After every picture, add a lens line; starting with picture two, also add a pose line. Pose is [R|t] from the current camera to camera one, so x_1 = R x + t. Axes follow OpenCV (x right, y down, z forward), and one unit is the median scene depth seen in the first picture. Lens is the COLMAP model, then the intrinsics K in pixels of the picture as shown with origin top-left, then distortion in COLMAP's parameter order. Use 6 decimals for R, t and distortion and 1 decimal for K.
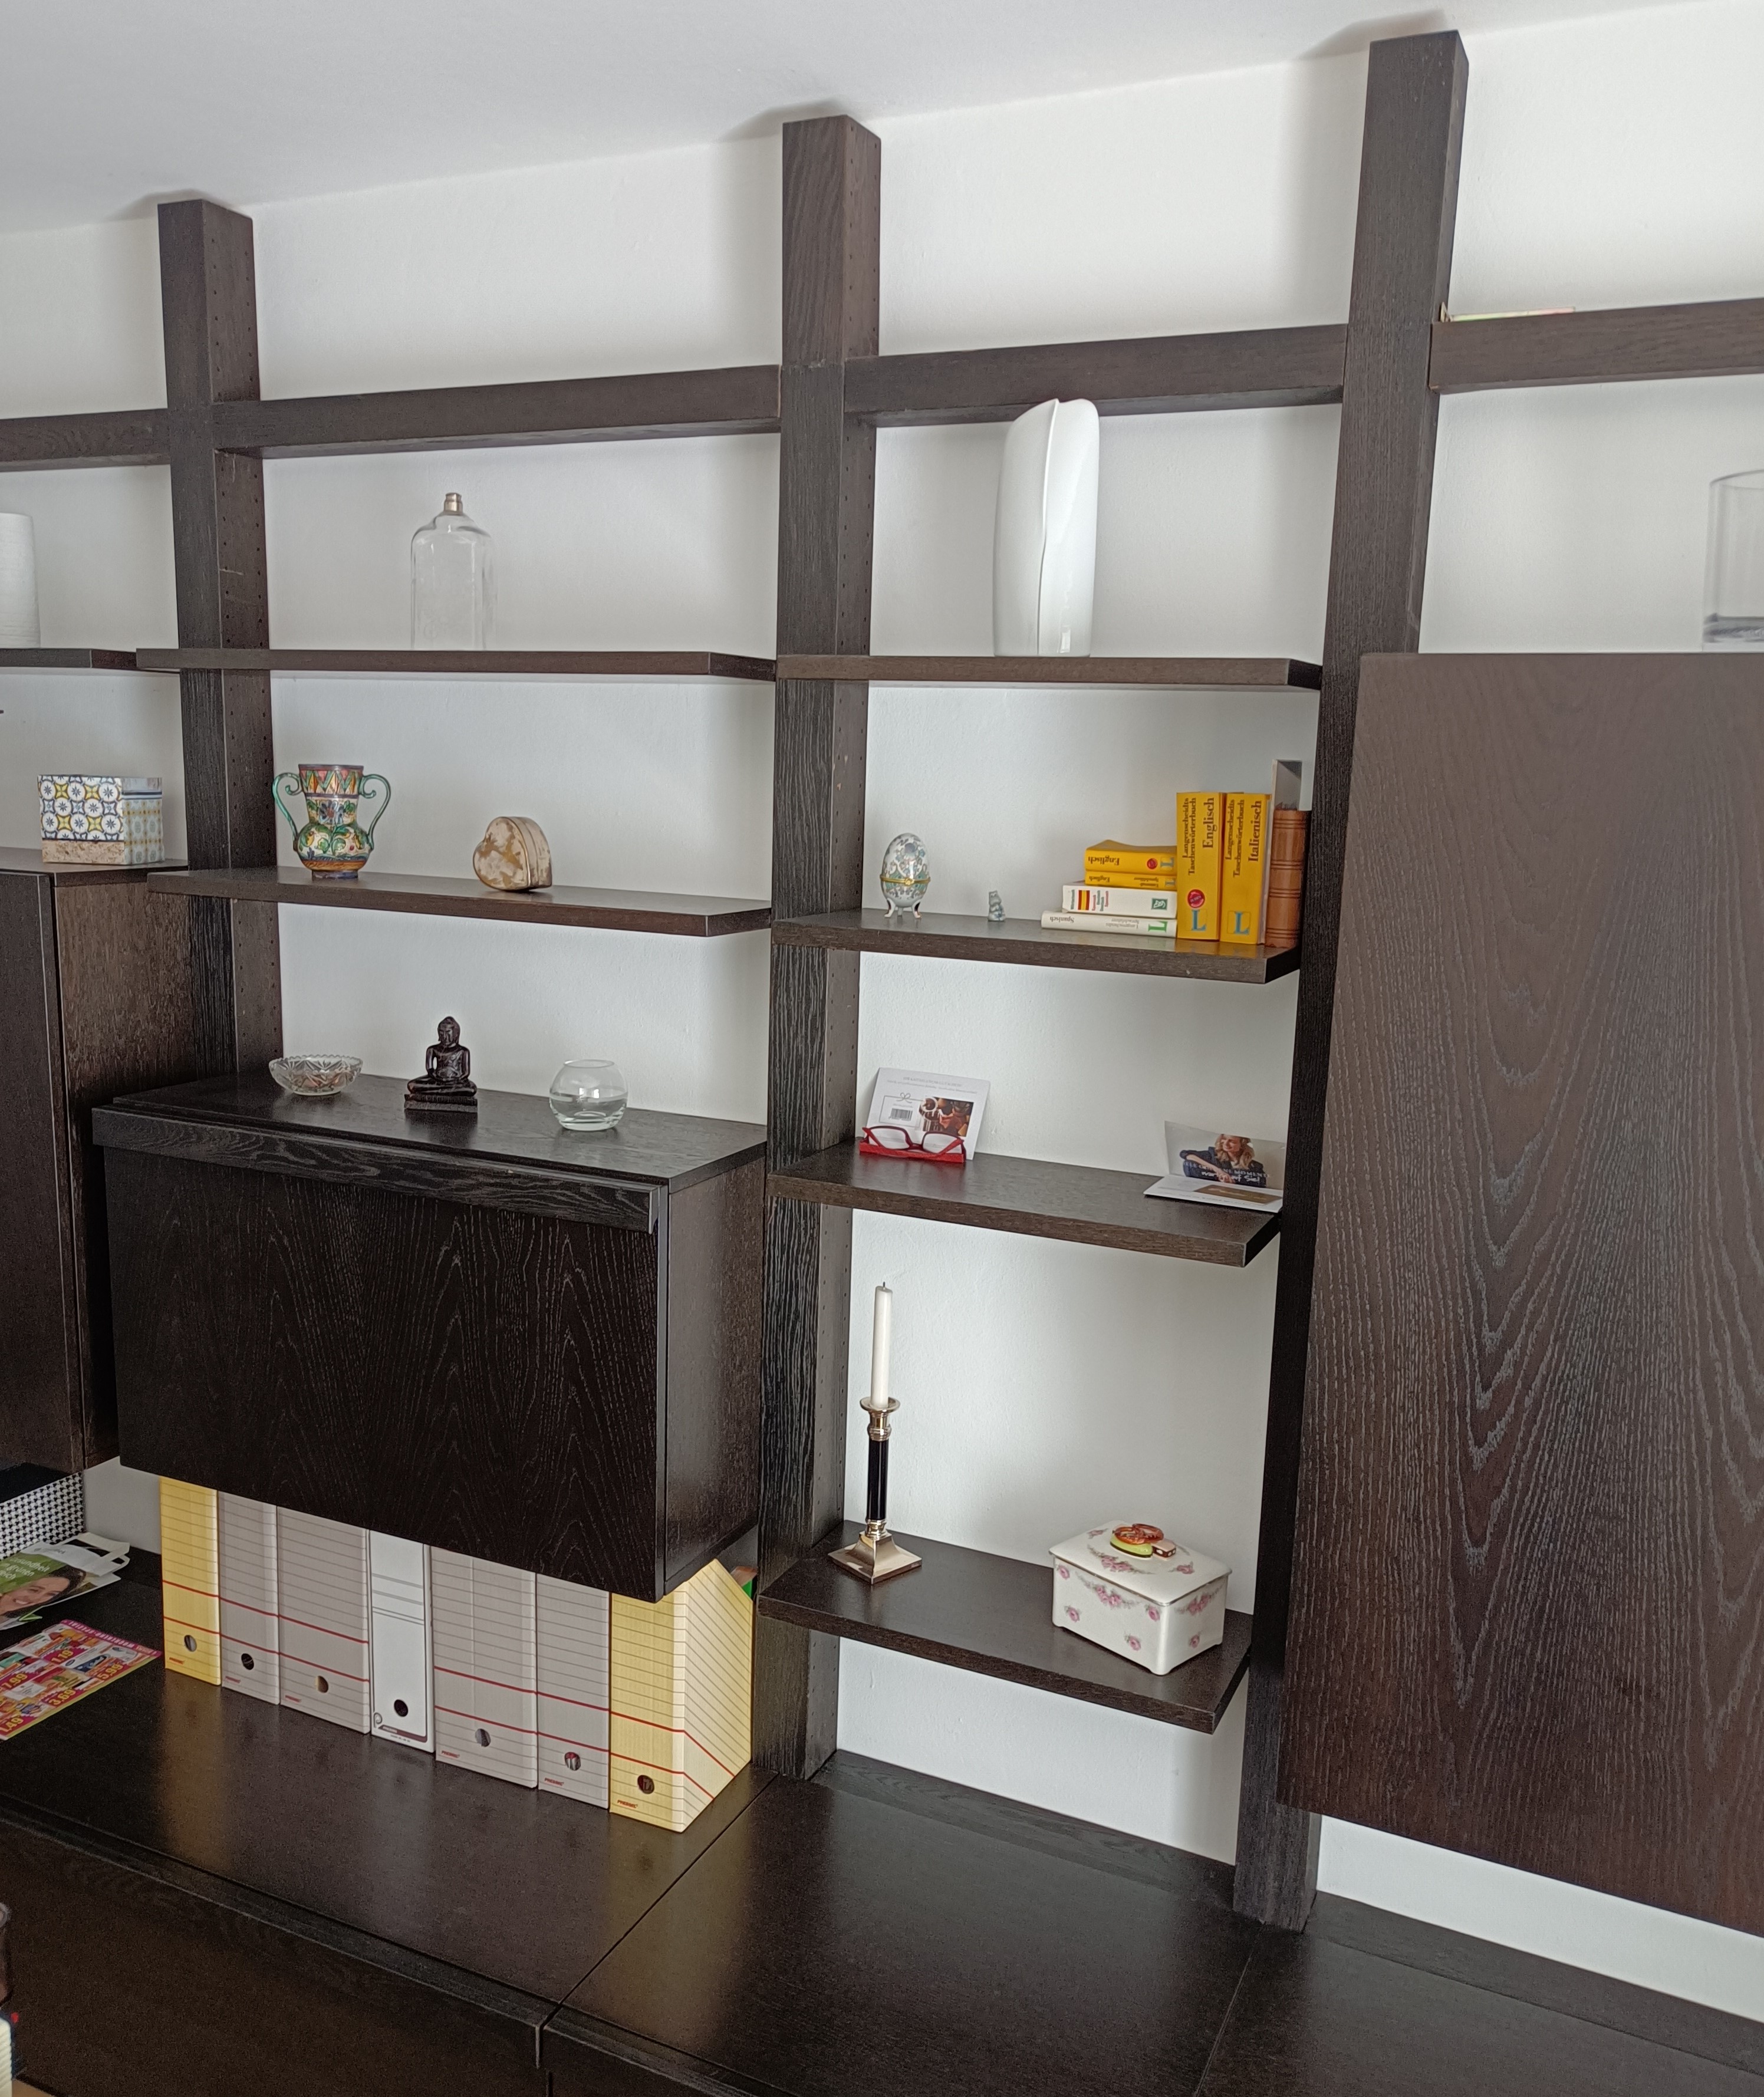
lens RADIAL K [[1729.3, 0, 887.0], [0, 1729.3, 1078.9], [0, 0, 1]] dist [0.027476, 0.006133]
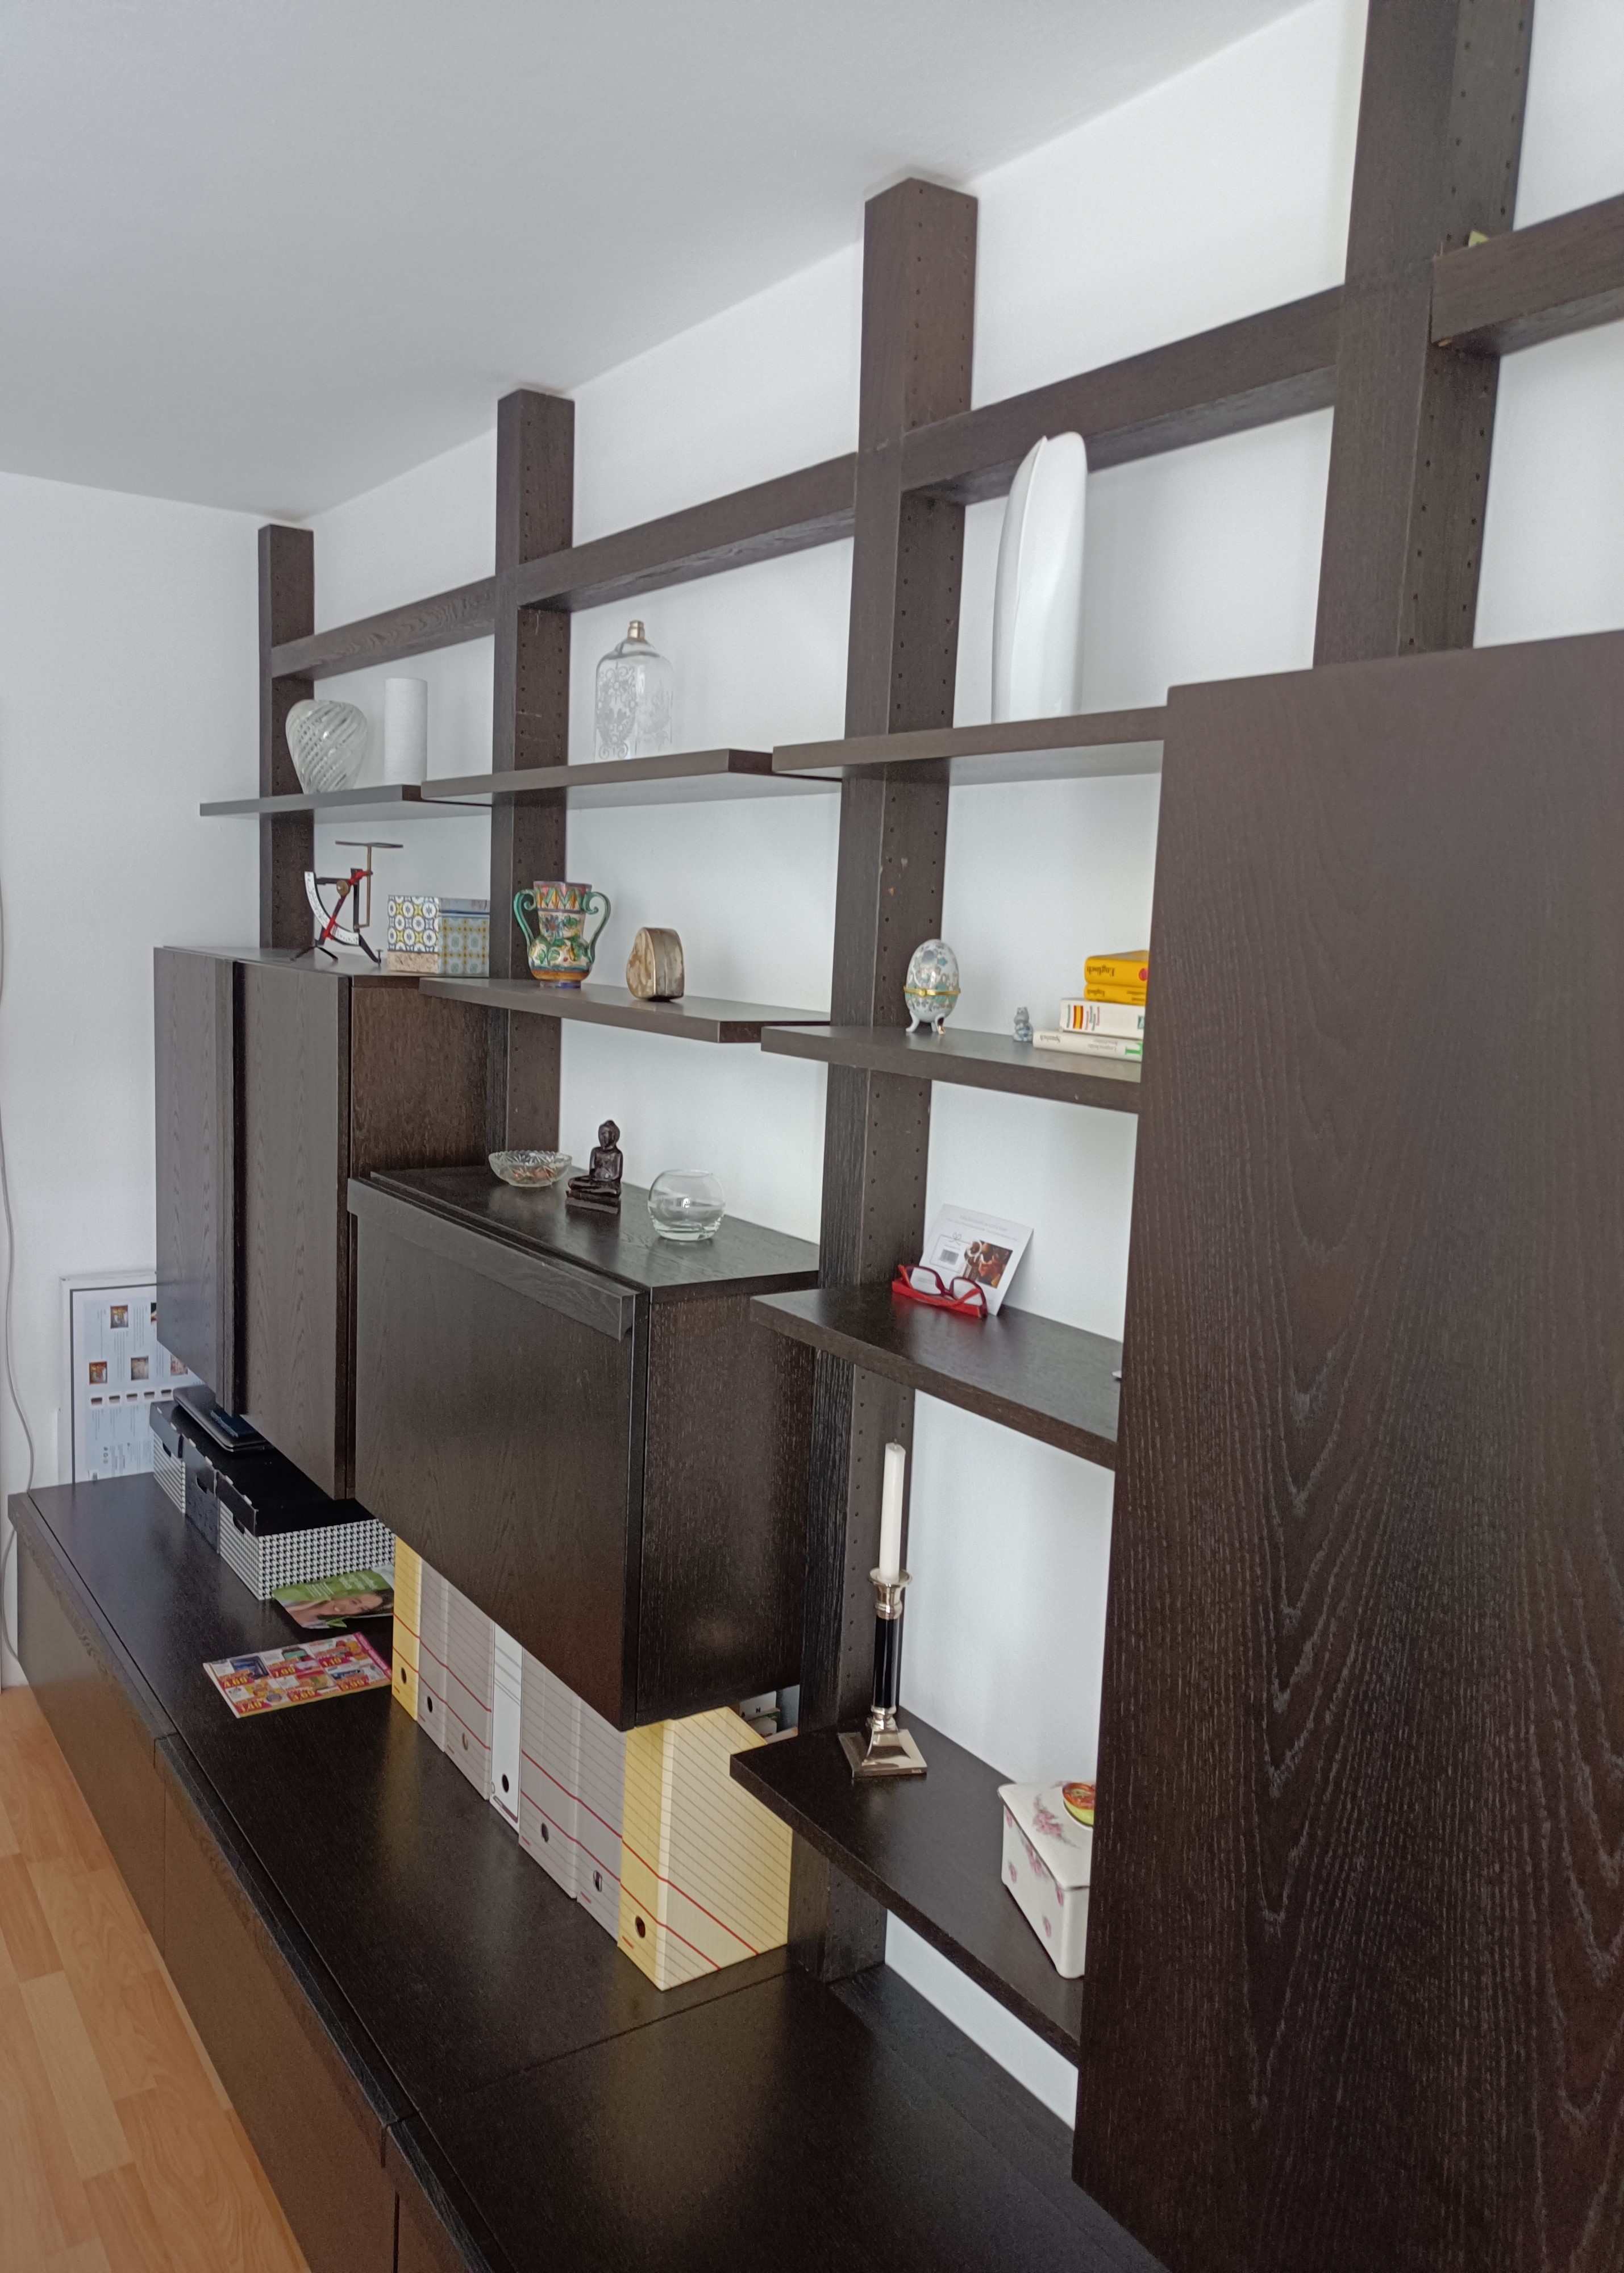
lens RADIAL K [[1678.5, 0, 812.0], [0, 1678.5, 1136.5], [0, 0, 1]] dist [0.025297, -0.003386]
pose [[0.855865, 0.070717, -0.512341, 0.418997], [-0.106504, 0.993475, -0.040787, 0.001889], [0.506114, 0.089475, 0.857813, 0.230808]]
